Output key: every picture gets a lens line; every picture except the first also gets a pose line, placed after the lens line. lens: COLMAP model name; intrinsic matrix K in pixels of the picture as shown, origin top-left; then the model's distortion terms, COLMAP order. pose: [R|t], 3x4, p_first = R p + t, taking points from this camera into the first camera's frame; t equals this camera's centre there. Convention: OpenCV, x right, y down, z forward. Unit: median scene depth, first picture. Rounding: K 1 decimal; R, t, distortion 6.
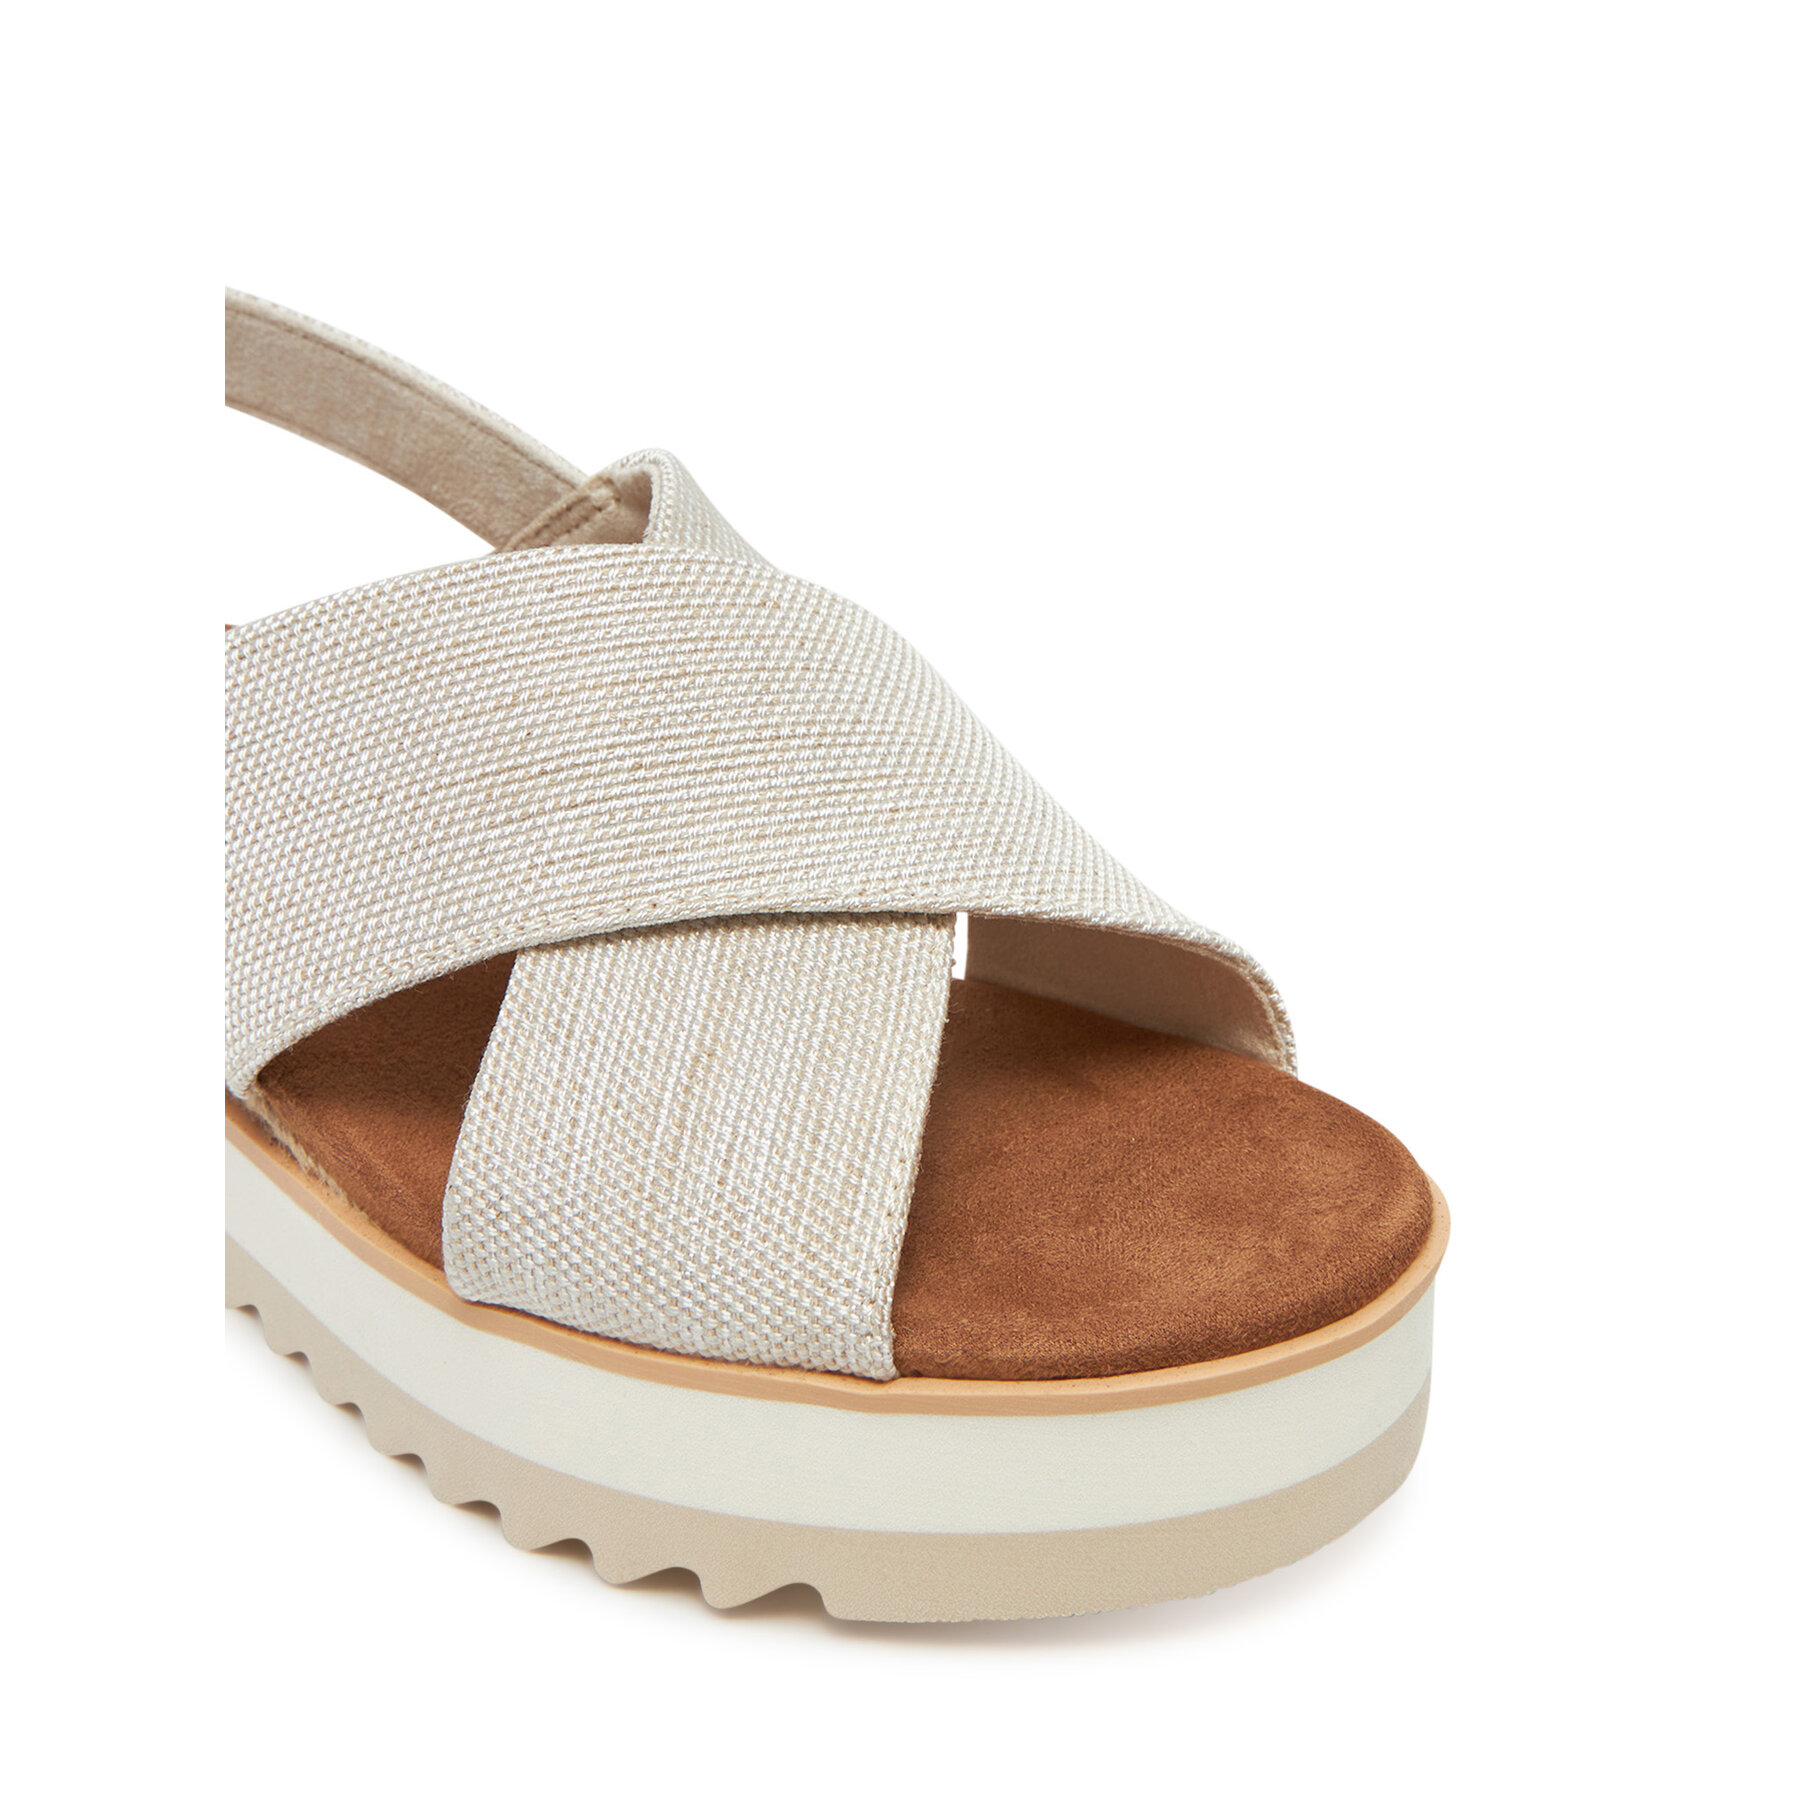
lens RADIAL K [[2922.1, 0, 900.0], [0, 2922.1, 900.0], [0, 0, 1]] dist [0.198364, 1.938465]
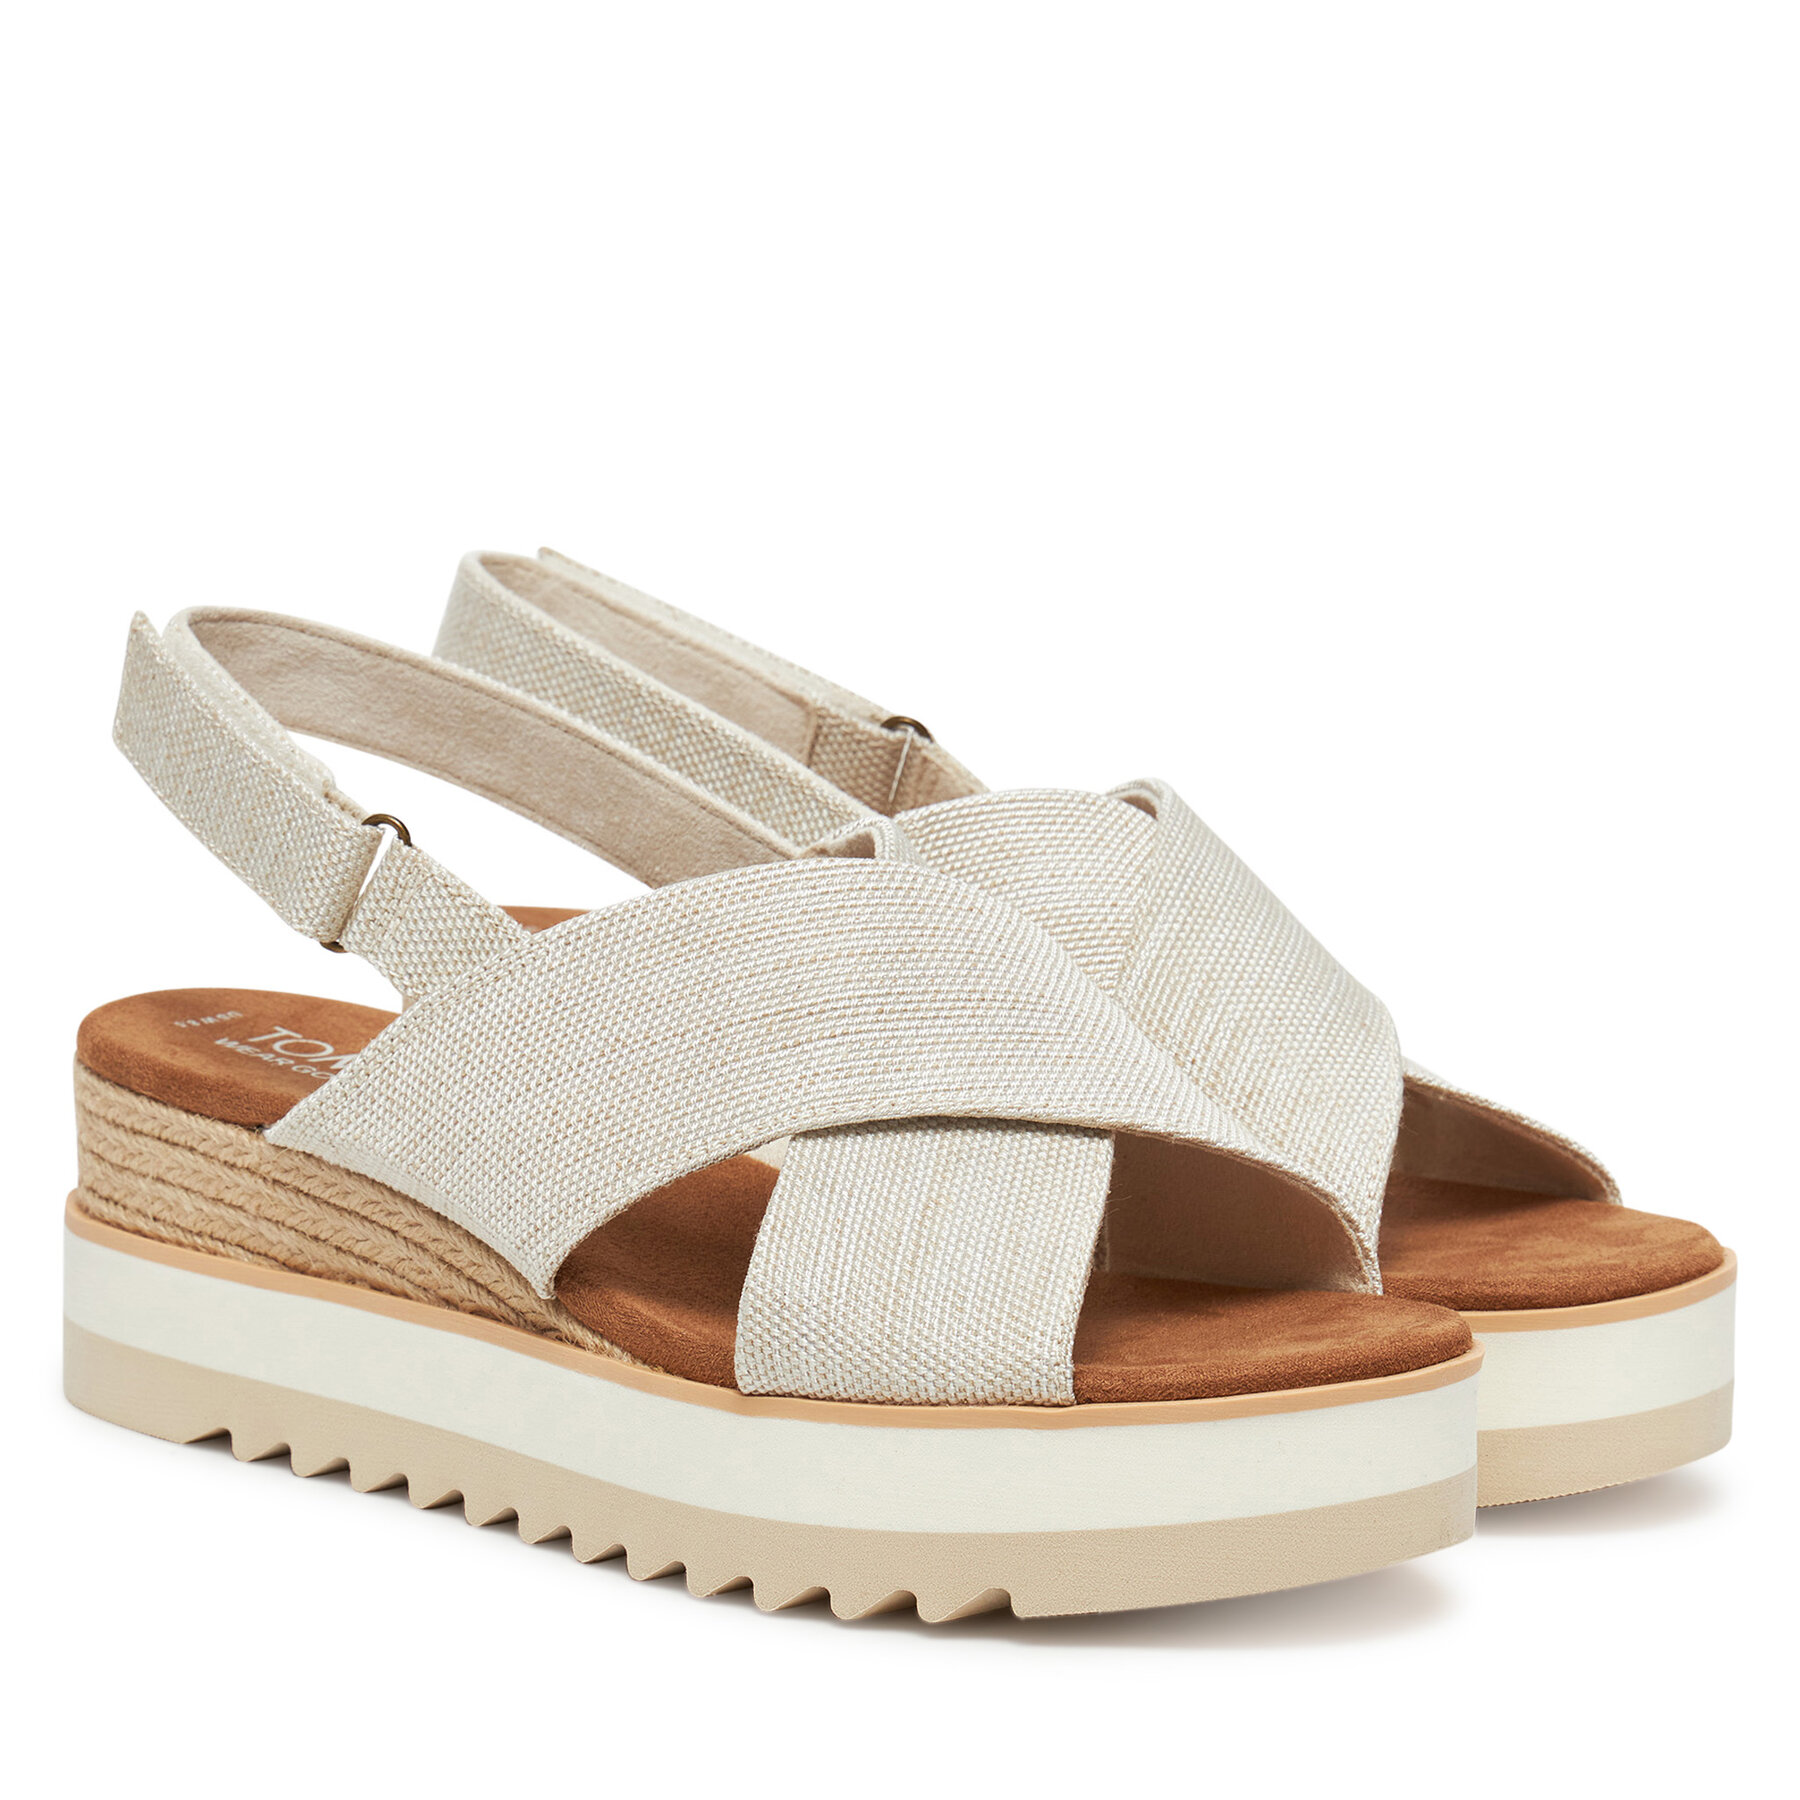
lens RADIAL K [[6237.3, 0, 900.0], [0, 6237.3, 900.0], [0, 0, 1]] dist [1.288800, 0.968451]
pose [[0.999275, 0.036747, 0.009949, -0.109308], [-0.033476, 0.972610, -0.230021, 0.553193], [-0.018129, 0.229521, 0.973135, -1.765331]]
